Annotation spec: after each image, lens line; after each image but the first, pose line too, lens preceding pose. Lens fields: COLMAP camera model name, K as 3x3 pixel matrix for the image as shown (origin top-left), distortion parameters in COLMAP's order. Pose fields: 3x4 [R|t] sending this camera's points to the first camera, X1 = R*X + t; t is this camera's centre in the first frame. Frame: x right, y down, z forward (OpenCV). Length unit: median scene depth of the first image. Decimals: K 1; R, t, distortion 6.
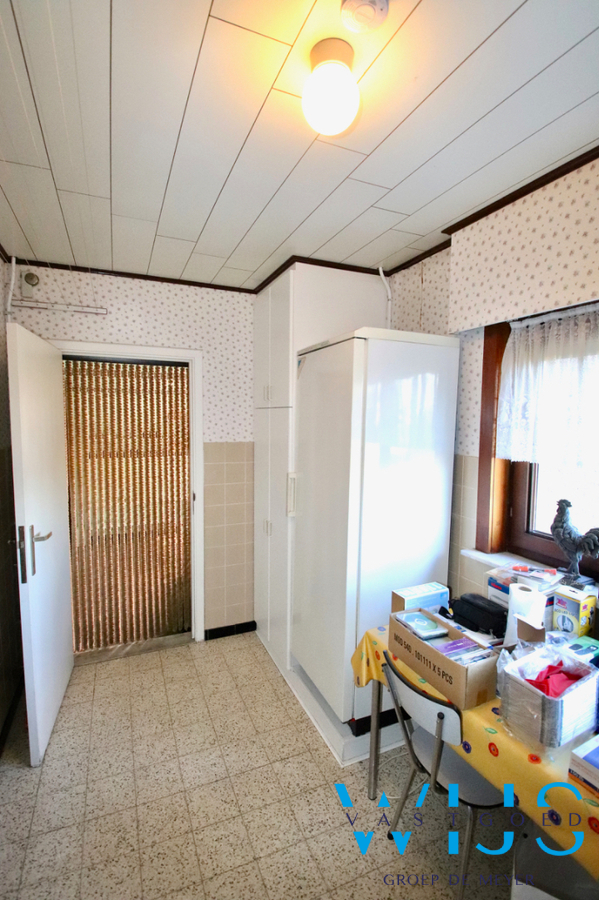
lens RADIAL K [[429.9, 0, 300.9], [0, 429.9, 451.2], [0, 0, 1]] dist [-0.001064, -0.000171]
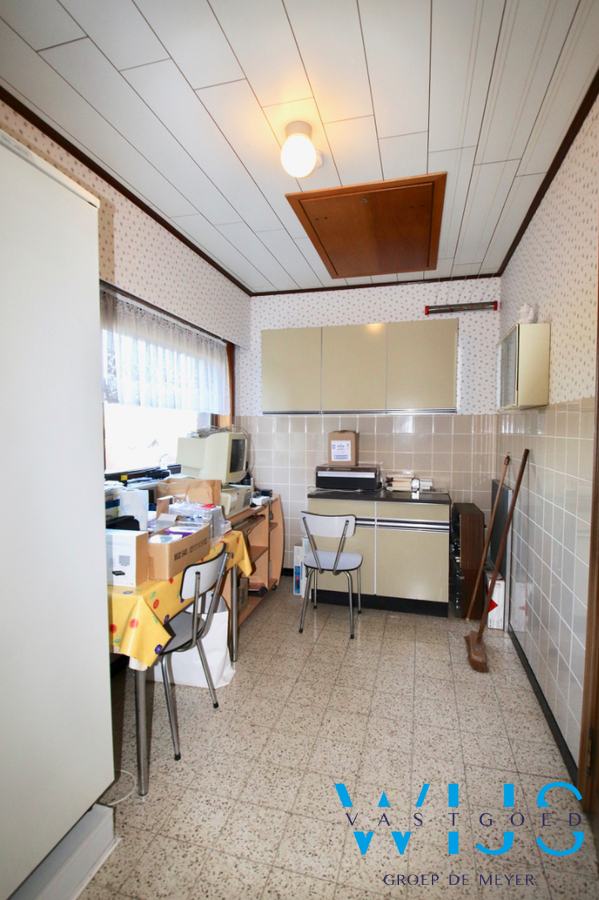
lens RADIAL K [[429.9, 0, 303.2], [0, 429.9, 451.2], [0, 0, 1]] dist [-0.001064, -0.000171]
pose [[-0.771230, -0.041968, 0.635171, -0.647611], [0.047591, 0.991230, 0.123279, 0.061824], [-0.634775, 0.125305, -0.762470, 1.514186]]
